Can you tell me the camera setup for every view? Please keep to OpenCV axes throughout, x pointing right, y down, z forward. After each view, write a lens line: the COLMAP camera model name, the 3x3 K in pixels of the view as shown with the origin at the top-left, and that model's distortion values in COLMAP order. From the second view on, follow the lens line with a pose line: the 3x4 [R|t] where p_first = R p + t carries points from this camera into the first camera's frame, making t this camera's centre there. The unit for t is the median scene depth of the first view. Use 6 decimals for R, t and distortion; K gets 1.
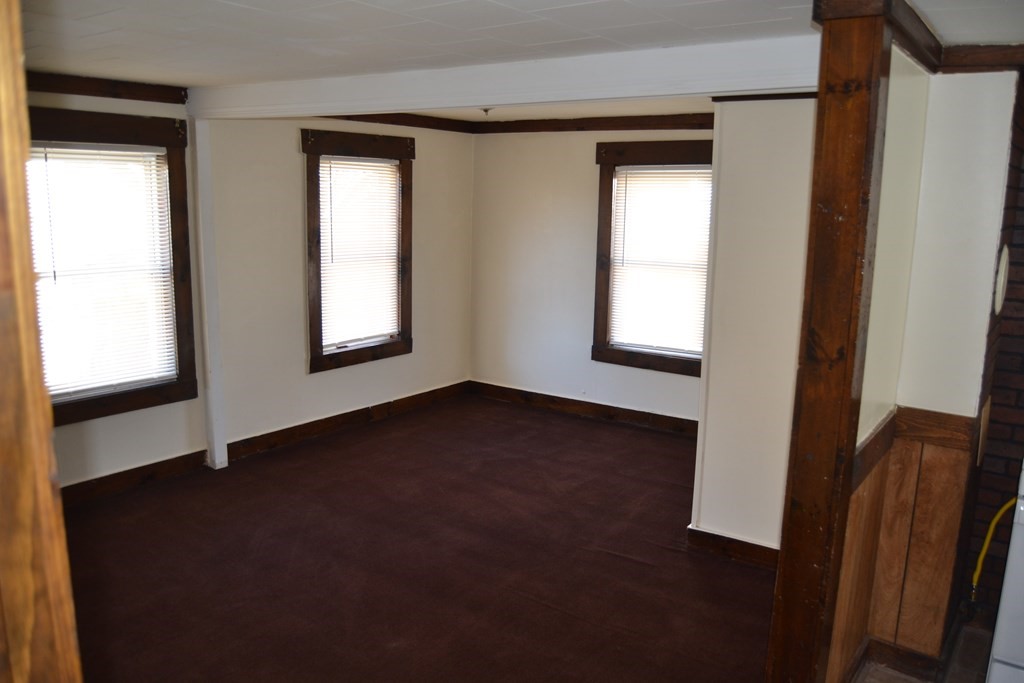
lens RADIAL K [[811.7, 0, 519.9], [0, 811.7, 348.5], [0, 0, 1]] dist [-0.102720, 0.046962]
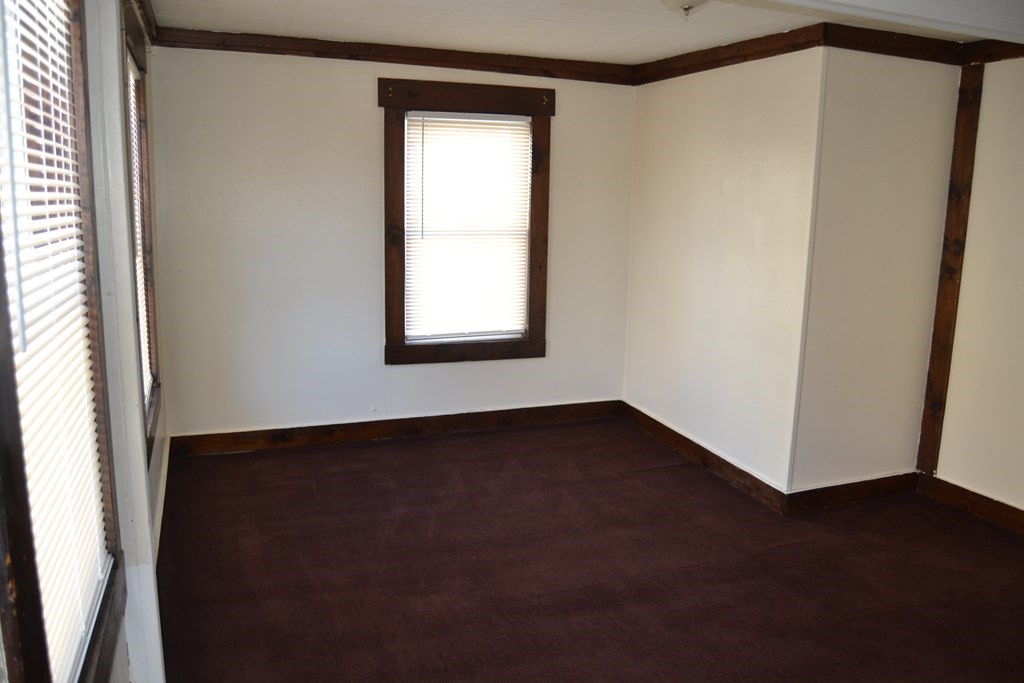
lens RADIAL K [[811.7, 0, 519.9], [0, 811.7, 348.5], [0, 0, 1]] dist [-0.102720, 0.046962]
pose [[0.561205, -0.159431, 0.812177, -0.480362], [0.146694, 0.984897, 0.091973, -0.055112], [-0.814574, 0.067526, 0.576116, 0.474892]]
